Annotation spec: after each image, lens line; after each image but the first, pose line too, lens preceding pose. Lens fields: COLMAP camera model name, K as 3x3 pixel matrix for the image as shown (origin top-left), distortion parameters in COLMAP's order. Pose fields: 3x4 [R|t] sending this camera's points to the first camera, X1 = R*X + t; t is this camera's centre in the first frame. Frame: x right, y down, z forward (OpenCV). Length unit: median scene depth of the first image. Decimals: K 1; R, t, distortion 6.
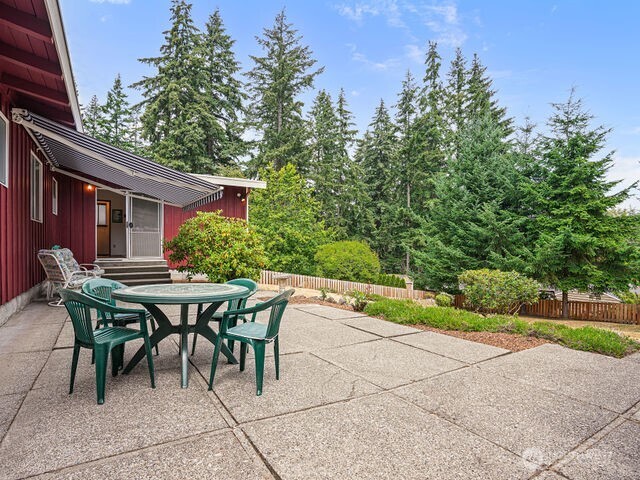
lens RADIAL K [[335.7, 0, 313.1], [0, 335.7, 248.8], [0, 0, 1]] dist [-0.062598, 0.021832]
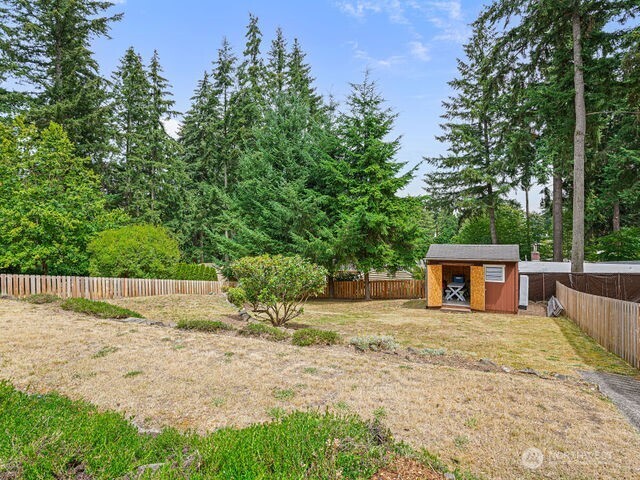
lens RADIAL K [[335.7, 0, 322.0], [0, 335.7, 235.7], [0, 0, 1]] dist [-0.062598, 0.021832]
pose [[0.885394, -0.025463, 0.464143, 0.137851], [0.026107, 0.999646, 0.005038, 0.008797], [-0.464107, 0.007657, 0.885746, 0.115153]]
